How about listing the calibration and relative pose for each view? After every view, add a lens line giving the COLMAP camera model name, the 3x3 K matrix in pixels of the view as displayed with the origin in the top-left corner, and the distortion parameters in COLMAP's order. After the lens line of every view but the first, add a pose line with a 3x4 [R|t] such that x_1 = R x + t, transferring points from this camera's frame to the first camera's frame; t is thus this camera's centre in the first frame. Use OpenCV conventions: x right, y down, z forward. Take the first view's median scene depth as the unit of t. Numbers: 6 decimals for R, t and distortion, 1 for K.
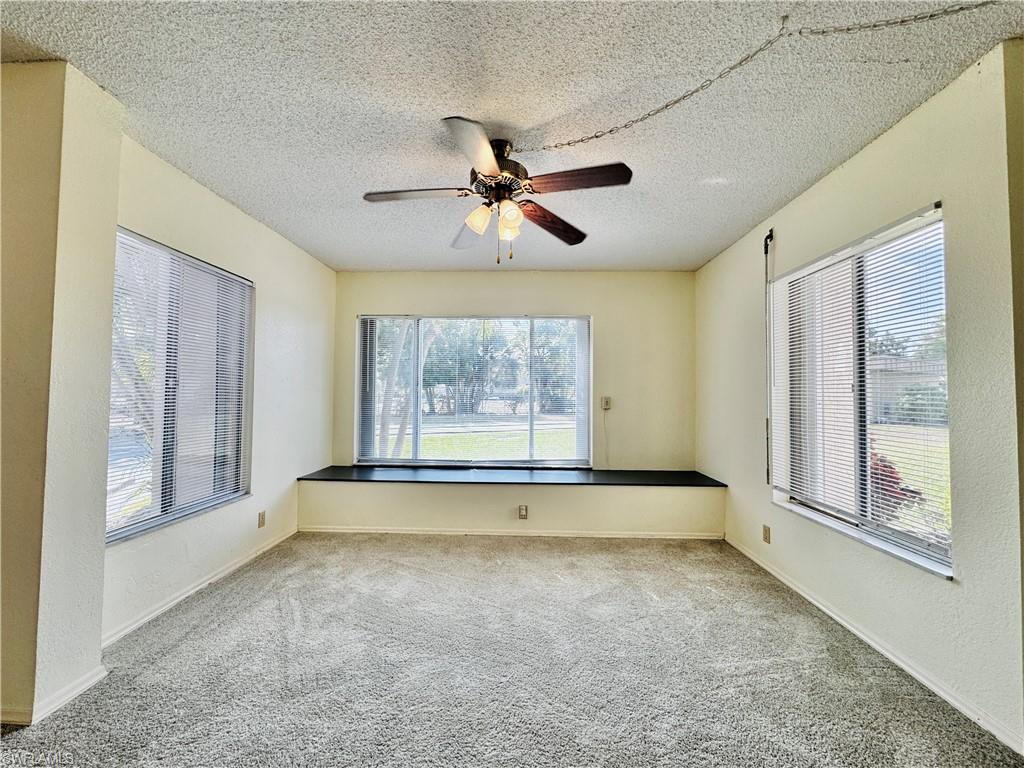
lens RADIAL K [[413.6, 0, 511.9], [0, 413.6, 385.8], [0, 0, 1]] dist [-0.003658, 0.000381]
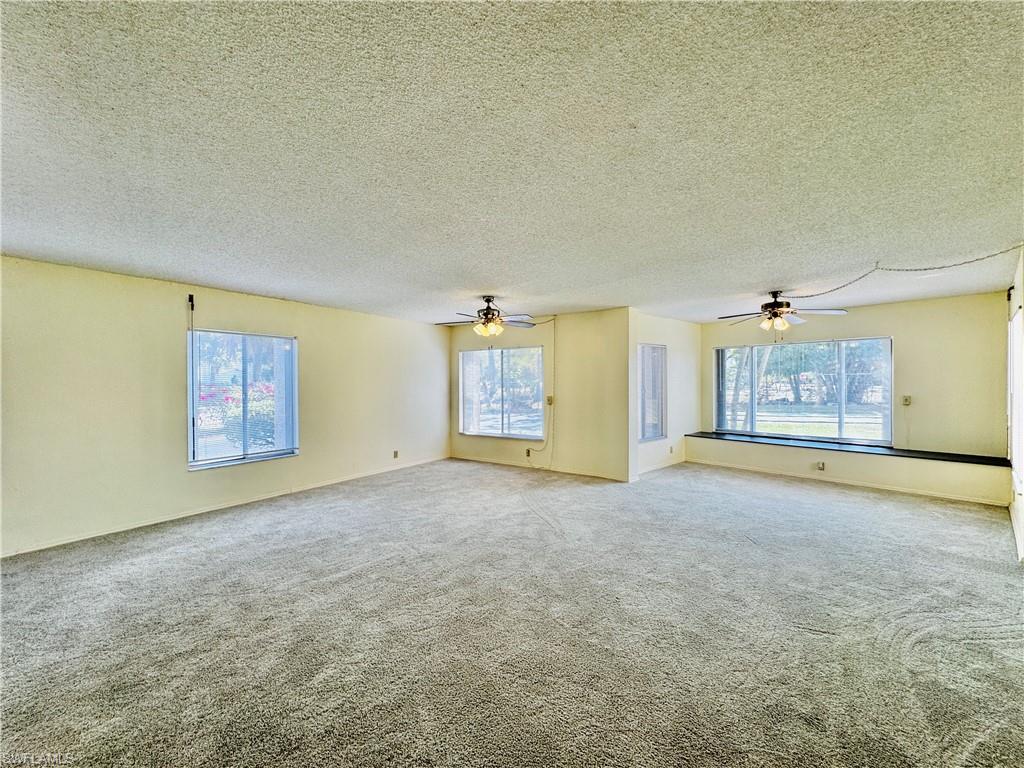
lens RADIAL K [[413.6, 0, 507.0], [0, 413.6, 383.8], [0, 0, 1]] dist [-0.003658, 0.000381]
pose [[0.679264, -0.009909, -0.733827, 0.512348], [0.031727, 0.999371, 0.015874, -0.116351], [0.733208, -0.034065, 0.679151, -1.362383]]
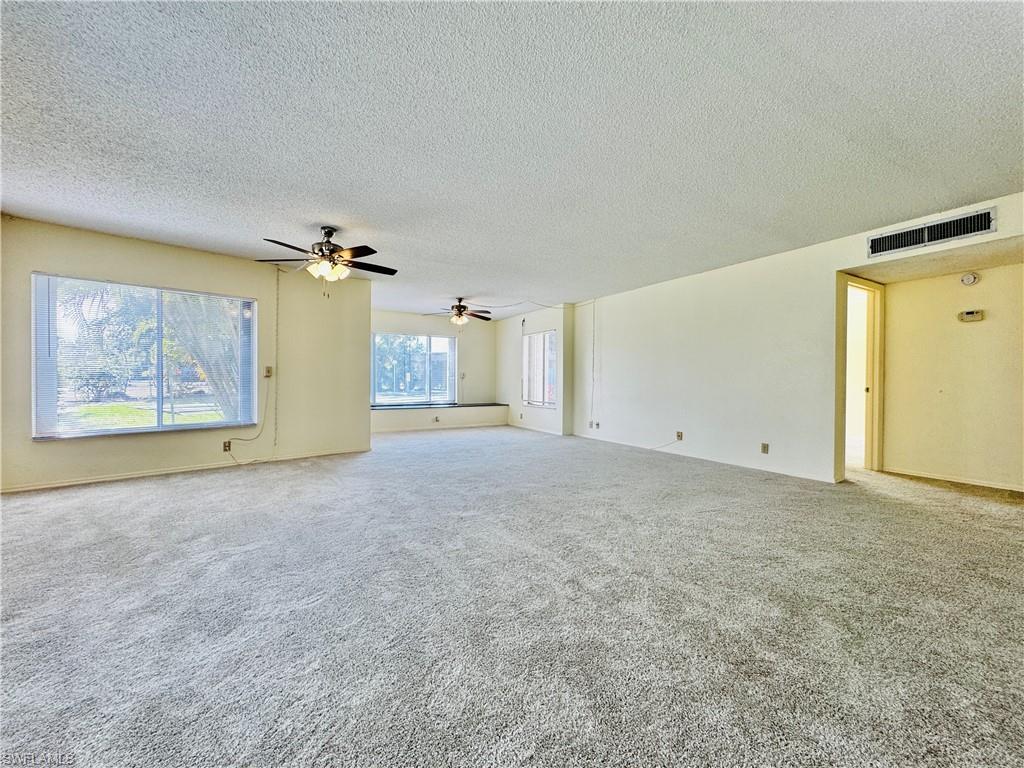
lens RADIAL K [[413.6, 0, 516.1], [0, 413.6, 384.4], [0, 0, 1]] dist [-0.003658, 0.000381]
pose [[0.845554, -0.012001, 0.533755, -1.177287], [-0.010917, 0.999150, 0.039759, -0.003754], [-0.533778, -0.039445, 0.844704, -1.748338]]
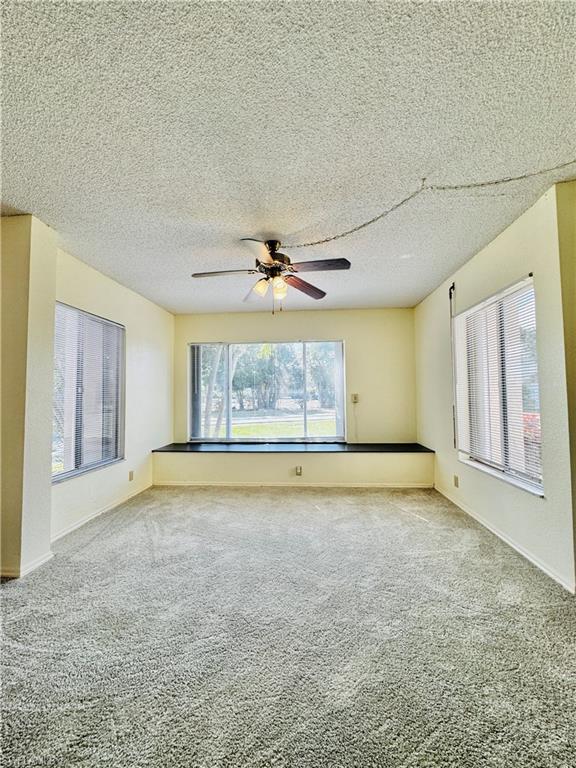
lens RADIAL K [[310.2, 0, 289.8], [0, 310.2, 384.8], [0, 0, 1]] dist [-0.003658, 0.000381]
pose [[0.999082, -0.020673, -0.037525, 0.057671], [0.020228, 0.999721, -0.012205, 0.003565], [0.037766, 0.011434, 0.999221, -0.186918]]
